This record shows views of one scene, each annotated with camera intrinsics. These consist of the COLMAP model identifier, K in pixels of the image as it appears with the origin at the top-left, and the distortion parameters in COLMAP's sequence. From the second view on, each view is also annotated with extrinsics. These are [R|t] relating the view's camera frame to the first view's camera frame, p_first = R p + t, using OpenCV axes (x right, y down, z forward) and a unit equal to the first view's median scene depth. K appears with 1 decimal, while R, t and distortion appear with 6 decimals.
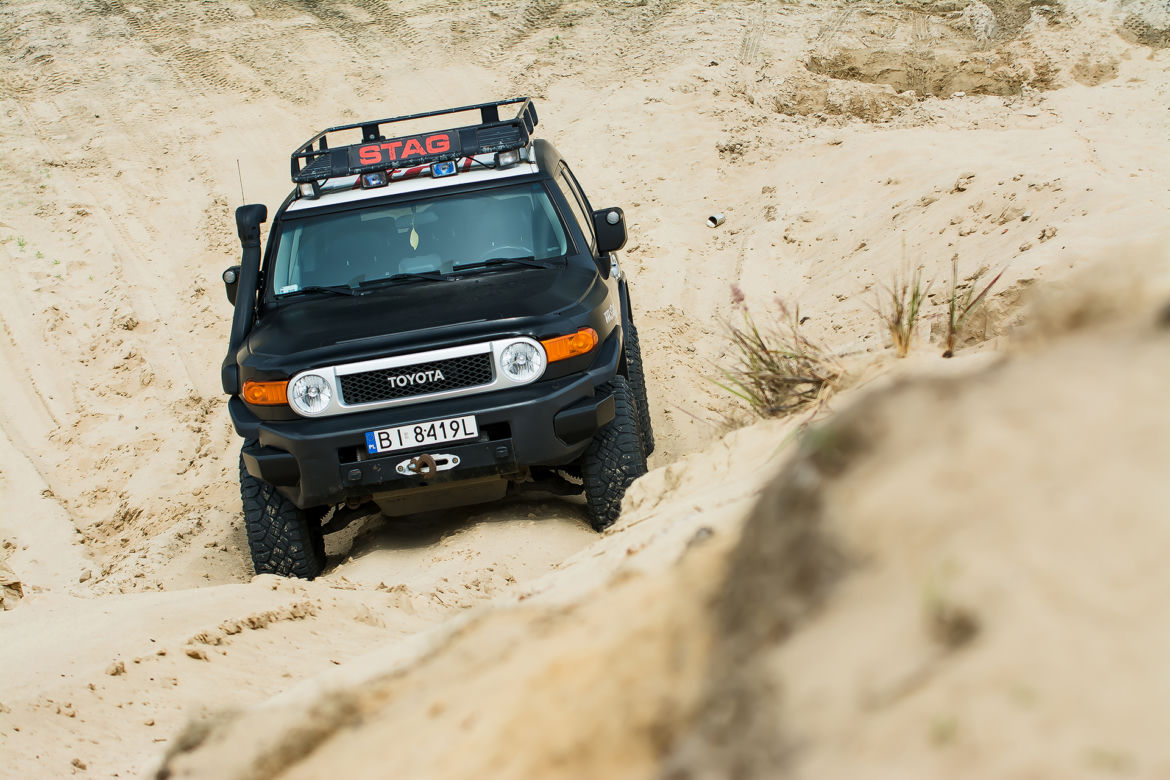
lens RADIAL K [[3623.0, 0, 585.0], [0, 3623.0, 390.0], [0, 0, 1]] dist [-0.427485, 0.711272]
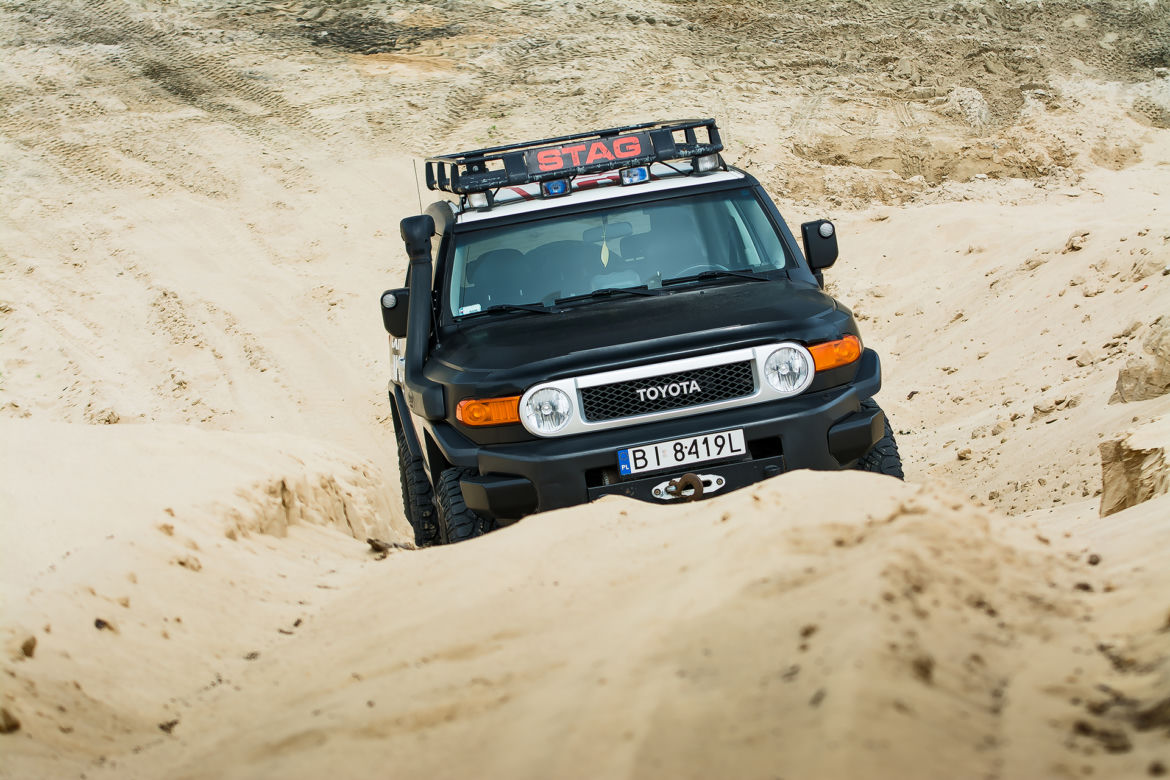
lens RADIAL K [[4188.5, 0, 585.0], [0, 4188.5, 390.0], [0, 0, 1]] dist [-0.287075, -1.017286]
pose [[0.993011, -0.010365, 0.117564, -0.185254], [0.019014, 0.997174, -0.072683, 0.069704], [-0.116478, 0.074410, 0.990402, -0.000729]]
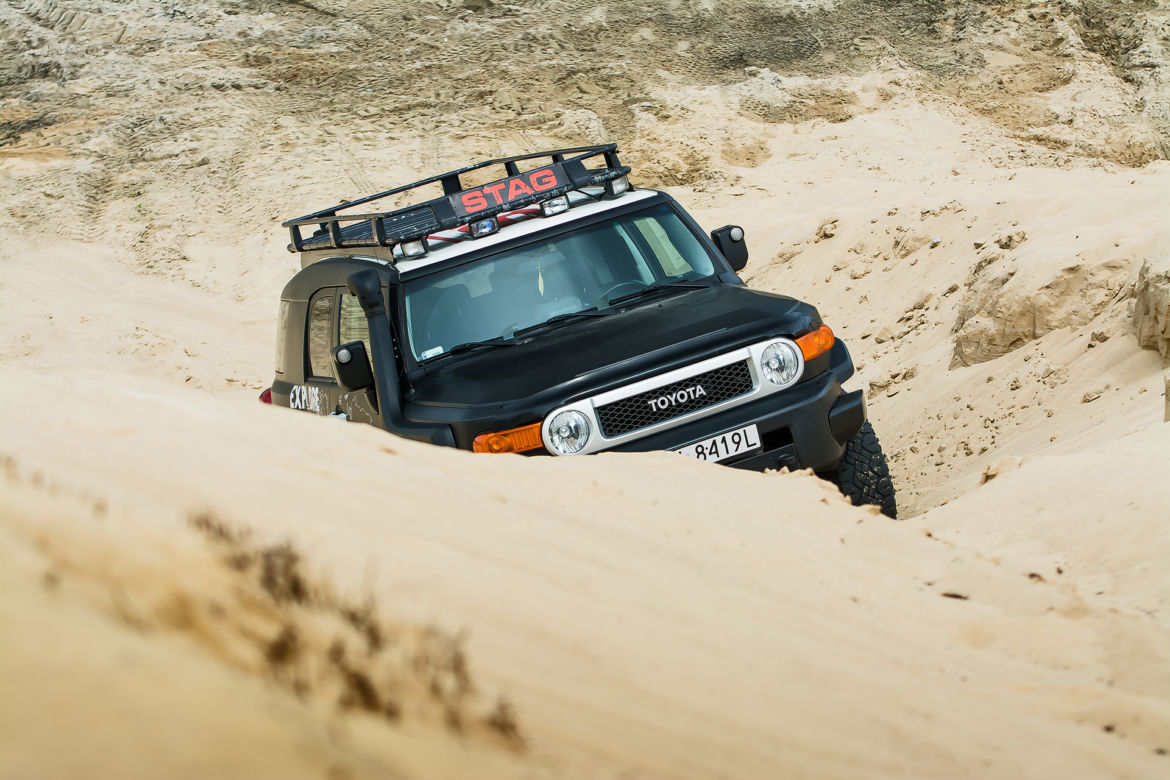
lens RADIAL K [[4188.5, 0, 585.0], [0, 4188.5, 390.0], [0, 0, 1]] dist [-0.287075, -1.017286]
pose [[0.942481, -0.141525, 0.302819, -0.389805], [0.169785, 0.983064, -0.068987, 0.064147], [-0.287927, 0.116433, 0.950548, -0.006016]]
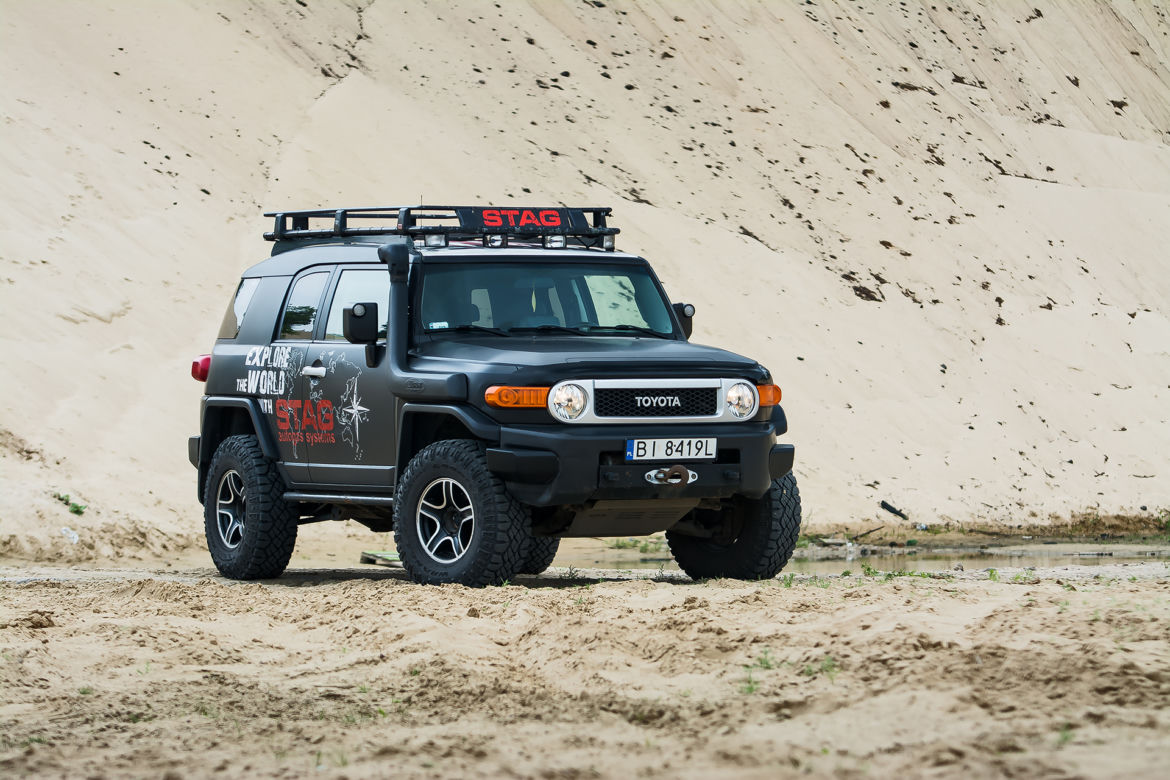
lens RADIAL K [[5605.6, 0, 585.0], [0, 5605.6, 390.0], [0, 0, 1]] dist [0.027292, 2.202431]
pose [[0.878095, 0.149216, 0.454624, -0.846063], [-0.076925, 0.981796, -0.173665, 0.292870], [-0.472262, 0.117523, 0.873589, -0.490690]]
